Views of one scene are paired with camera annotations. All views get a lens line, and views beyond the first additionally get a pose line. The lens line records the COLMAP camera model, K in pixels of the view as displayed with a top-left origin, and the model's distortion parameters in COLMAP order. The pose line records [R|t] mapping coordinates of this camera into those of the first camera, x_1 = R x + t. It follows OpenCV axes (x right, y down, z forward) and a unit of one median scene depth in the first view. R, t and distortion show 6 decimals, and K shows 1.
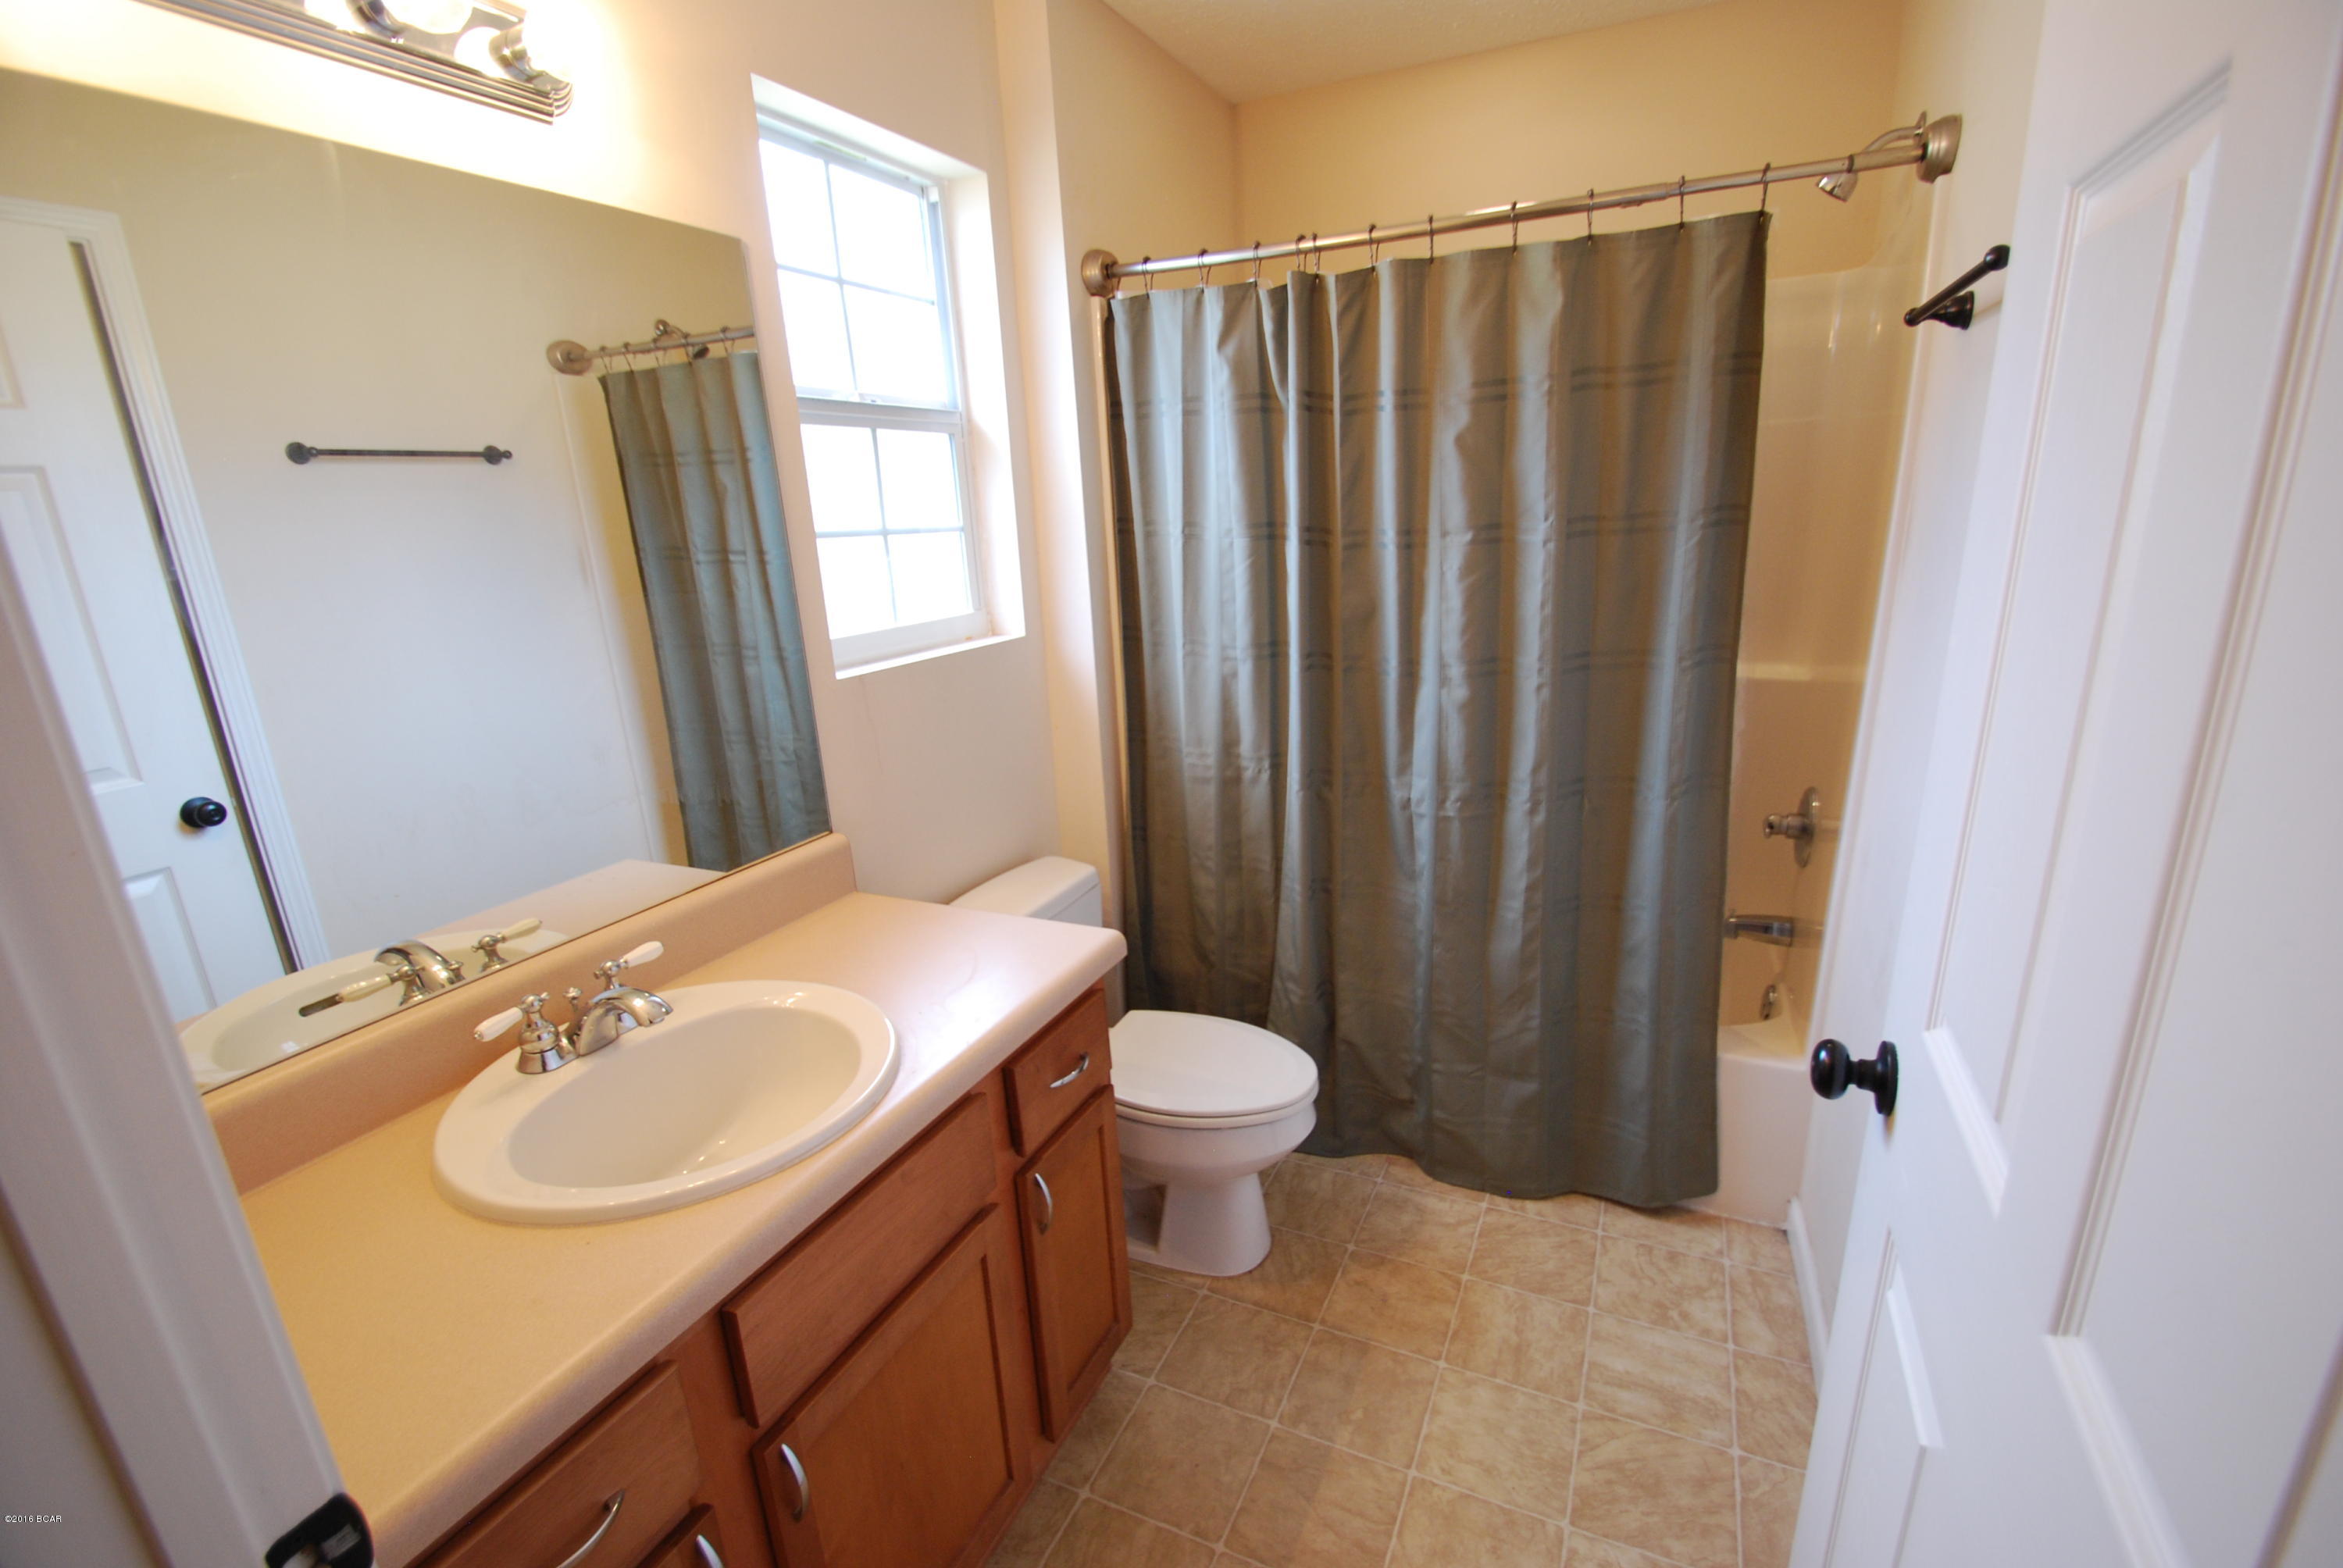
lens RADIAL K [[1020.6, 0, 1175.0], [0, 1020.6, 791.8], [0, 0, 1]] dist [-0.002785, -0.000266]
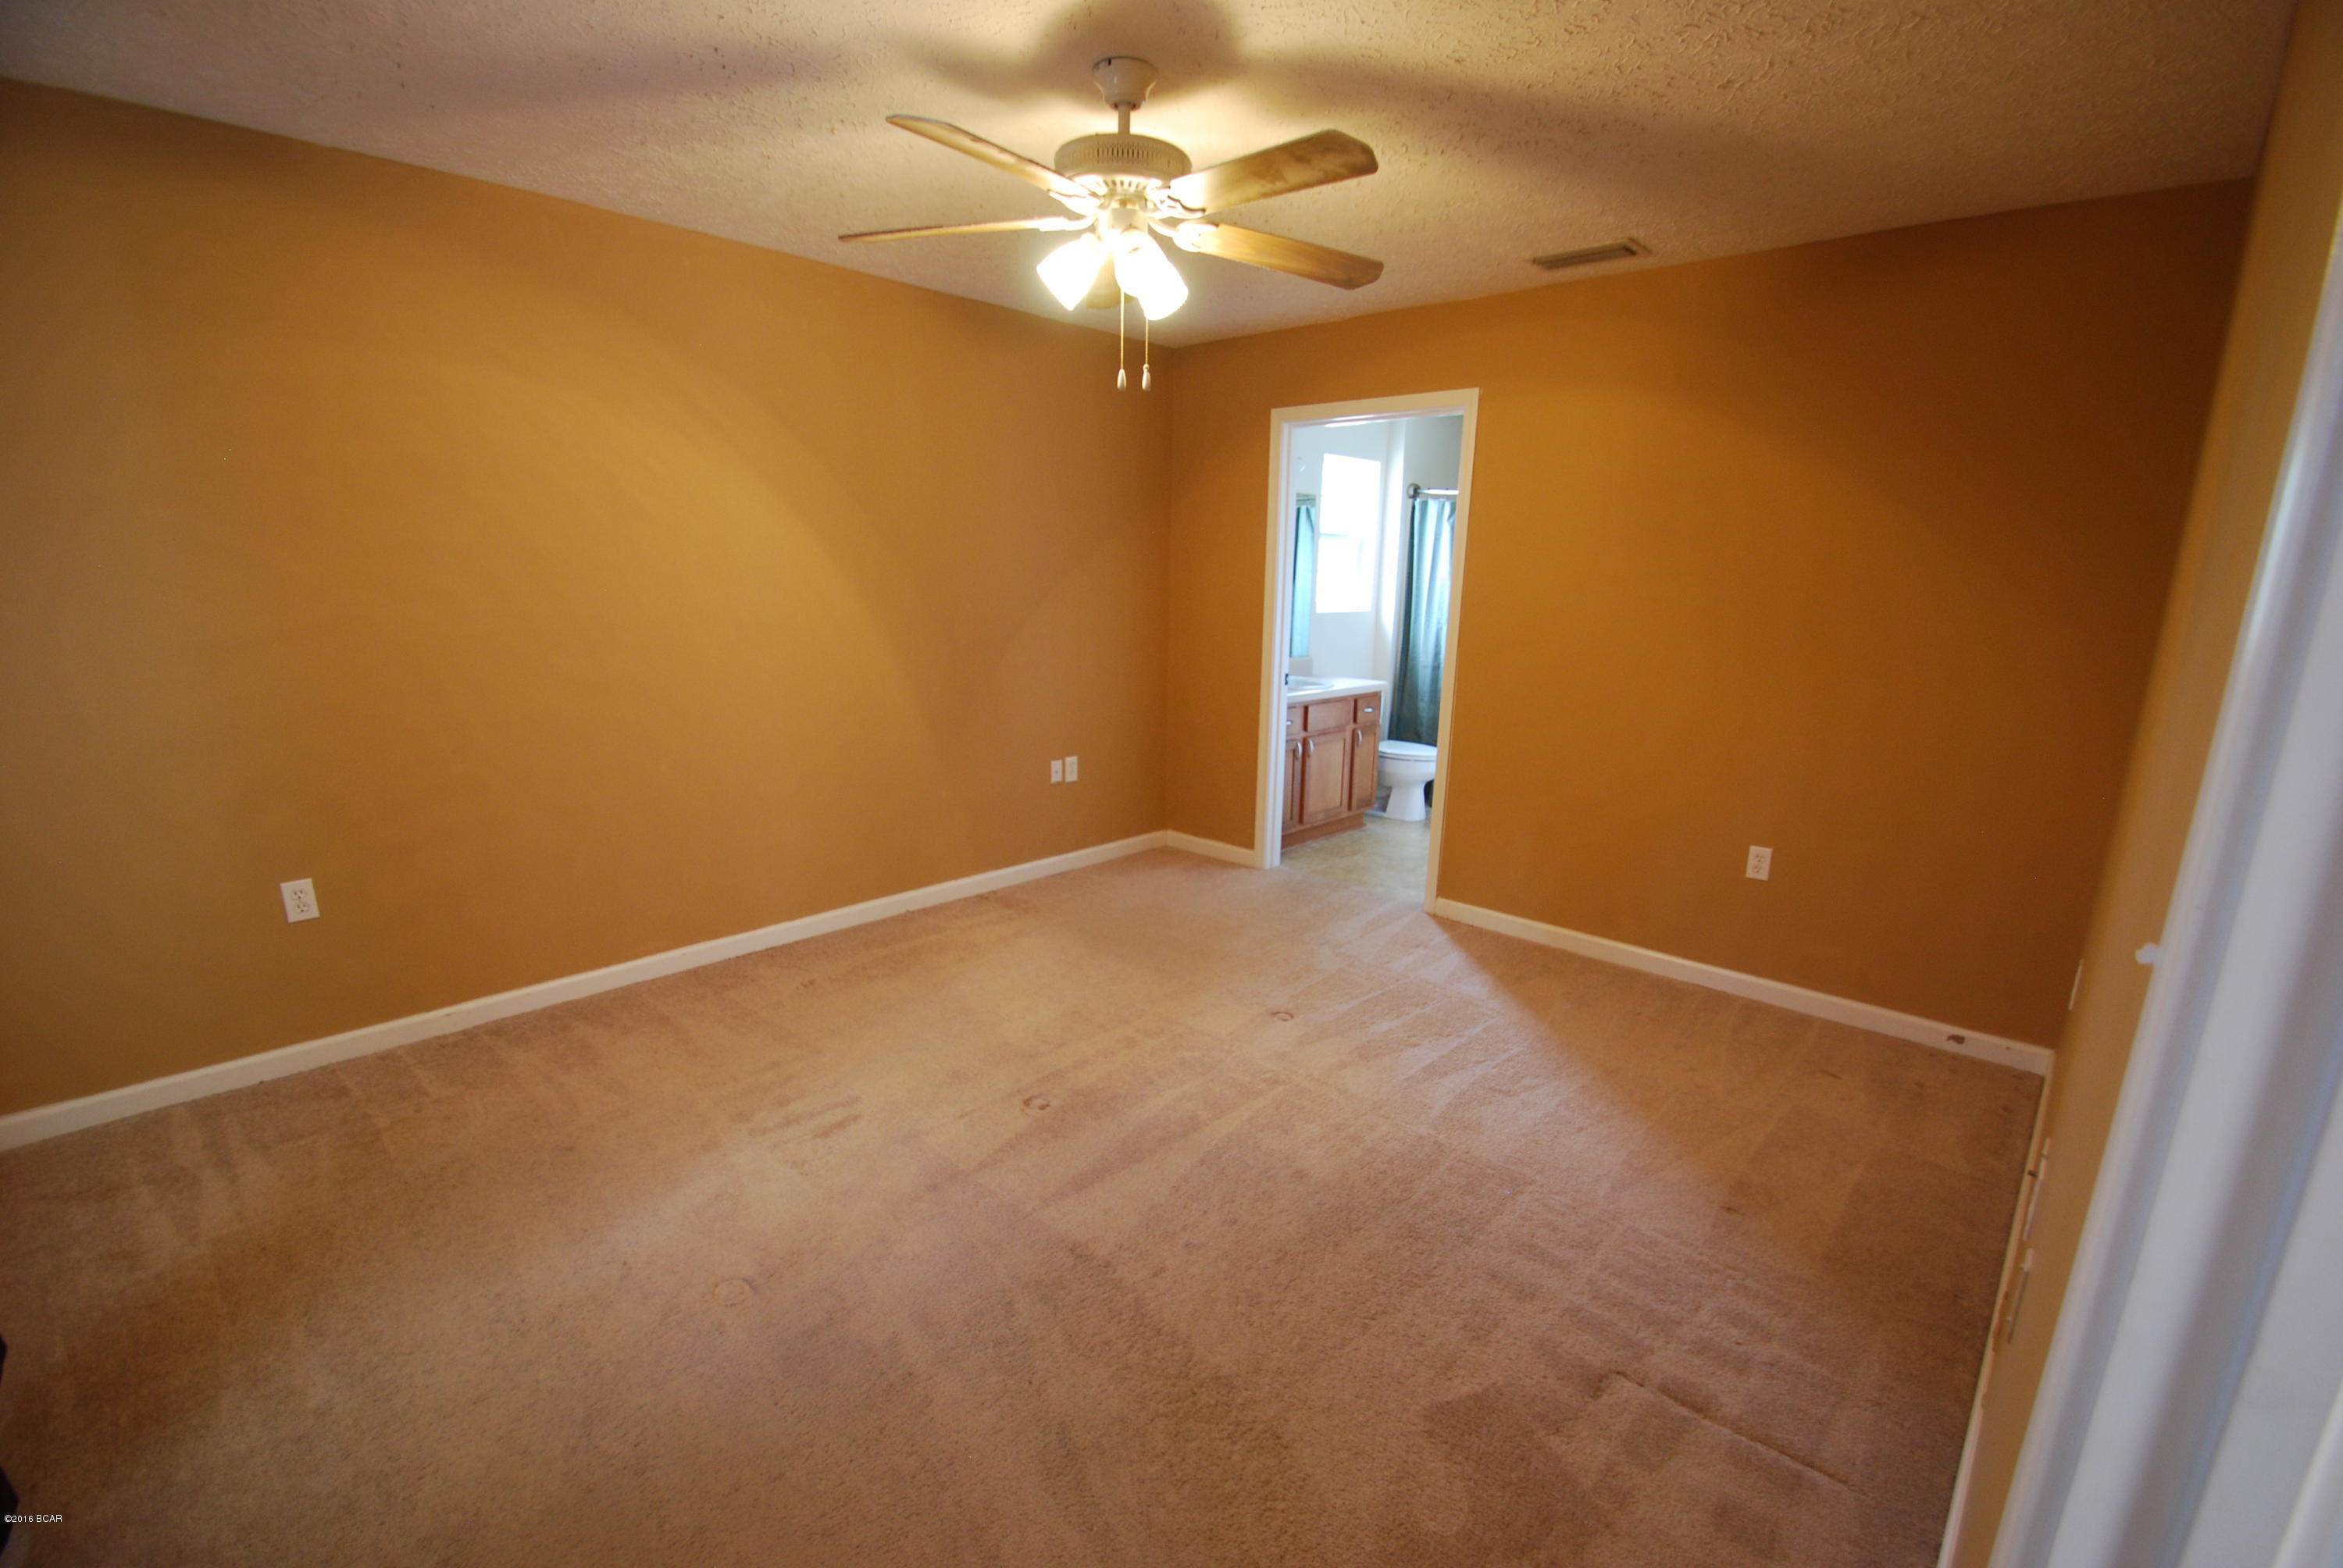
lens RADIAL K [[1020.6, 0, 1172.1], [0, 1020.6, 789.8], [0, 0, 1]] dist [-0.002785, -0.000266]
pose [[0.951483, 0.137606, -0.275217, 0.203841], [-0.152103, 0.987849, -0.031936, 0.579001], [0.267478, 0.072248, 0.960851, -2.057983]]
